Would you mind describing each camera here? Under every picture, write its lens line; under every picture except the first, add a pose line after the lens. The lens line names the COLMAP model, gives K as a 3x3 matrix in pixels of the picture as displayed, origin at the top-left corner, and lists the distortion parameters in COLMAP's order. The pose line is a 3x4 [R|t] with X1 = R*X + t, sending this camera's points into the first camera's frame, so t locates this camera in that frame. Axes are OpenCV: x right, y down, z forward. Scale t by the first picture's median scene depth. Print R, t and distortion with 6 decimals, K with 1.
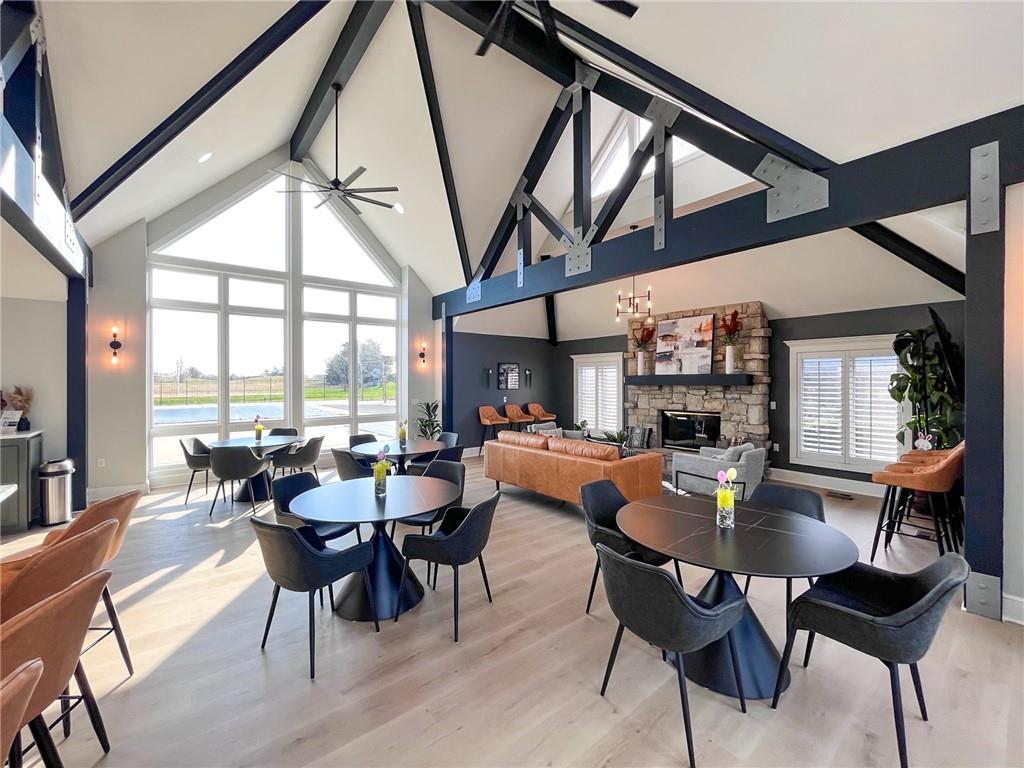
lens RADIAL K [[412.4, 0, 512.0], [0, 412.4, 384.0], [0, 0, 1]] dist [-0.000577, -0.000058]
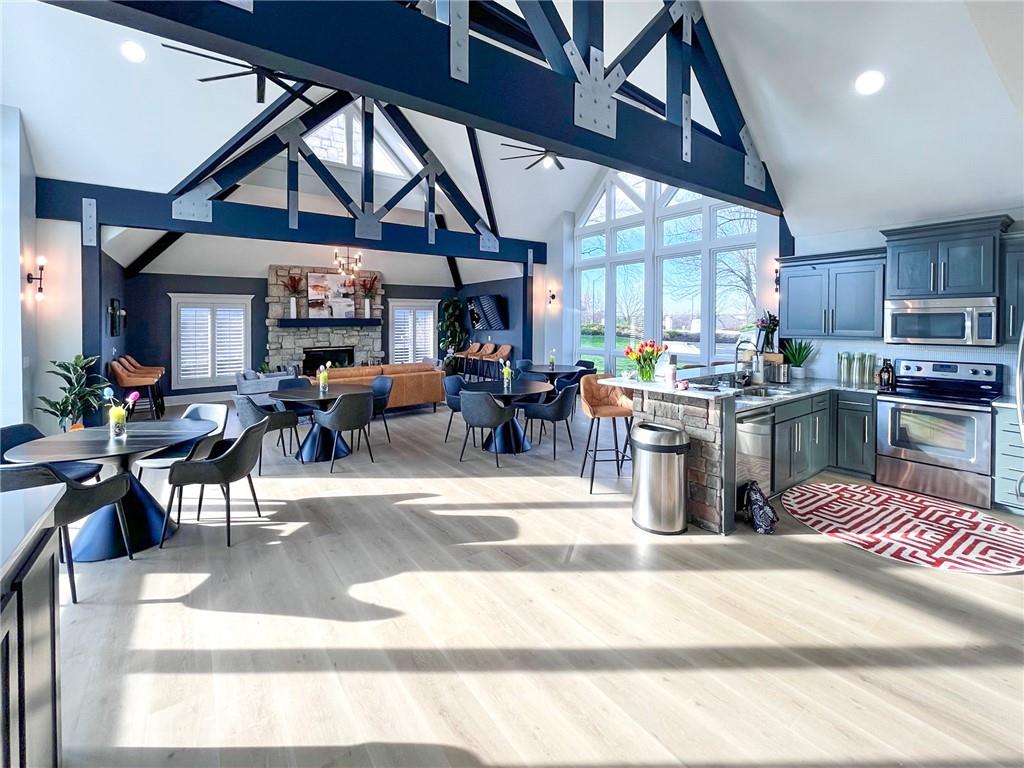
lens RADIAL K [[440.4, 0, 503.5], [0, 440.4, 327.9], [0, 0, 1]] dist [-0.002415, -0.000457]
pose [[0.075050, -0.012595, 0.997100, -0.903637], [0.013644, 0.999840, 0.011603, -0.001246], [-0.997086, 0.012734, 0.075209, 0.368265]]
